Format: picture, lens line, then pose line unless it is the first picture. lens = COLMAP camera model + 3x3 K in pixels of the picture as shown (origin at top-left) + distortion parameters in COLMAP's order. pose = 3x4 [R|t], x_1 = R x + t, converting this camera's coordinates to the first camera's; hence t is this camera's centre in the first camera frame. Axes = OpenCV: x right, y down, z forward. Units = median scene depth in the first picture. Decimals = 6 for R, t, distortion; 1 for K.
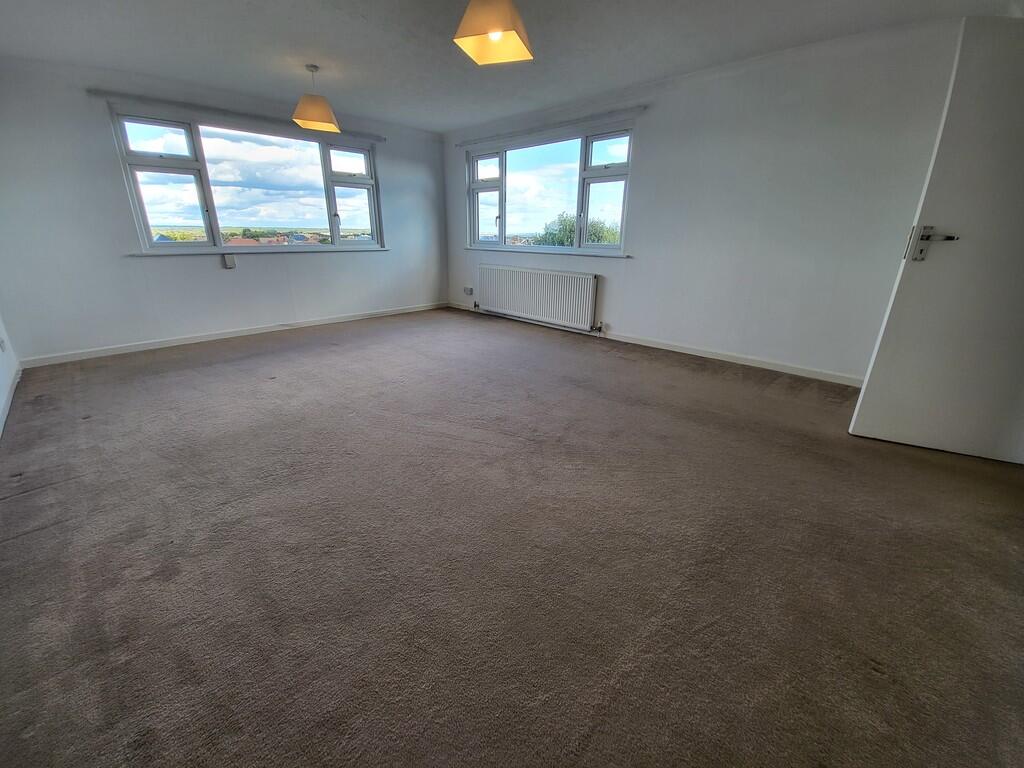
lens RADIAL K [[407.2, 0, 512.6], [0, 407.2, 379.1], [0, 0, 1]] dist [0.000611, -0.009087]
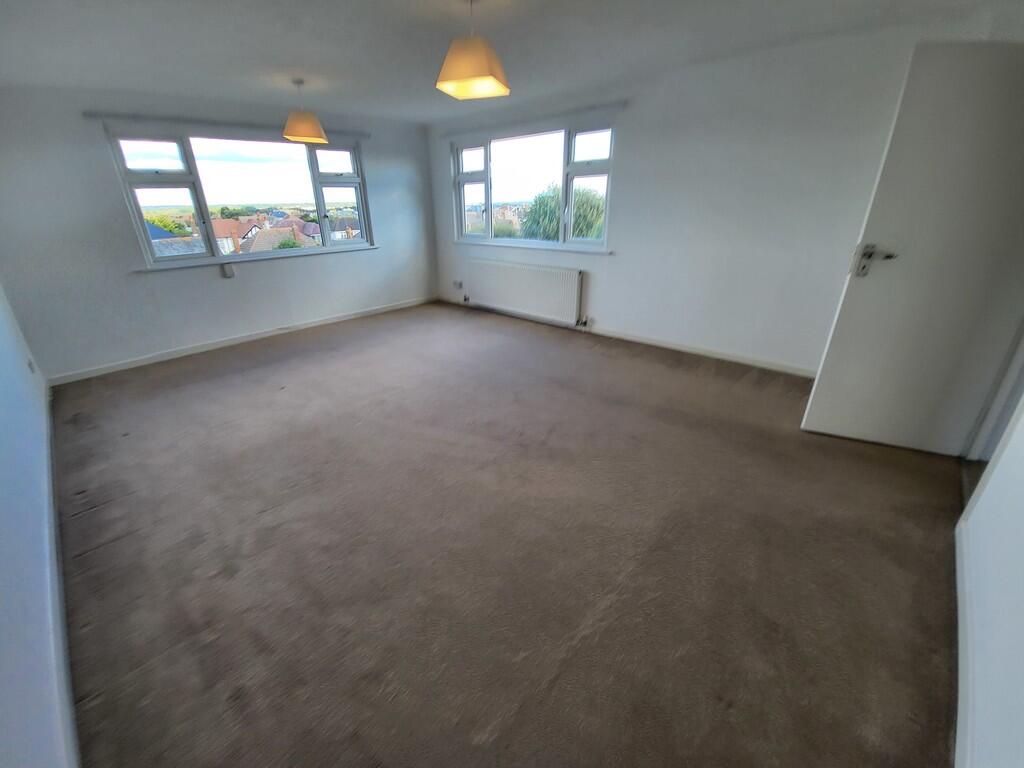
lens RADIAL K [[417.2, 0, 505.5], [0, 417.2, 379.9], [0, 0, 1]] dist [0.001070, -0.010133]
pose [[0.999570, -0.029108, -0.003637, 0.013311], [0.029280, 0.997561, 0.063355, -0.069409], [0.001784, -0.063434, 0.997984, -0.103122]]
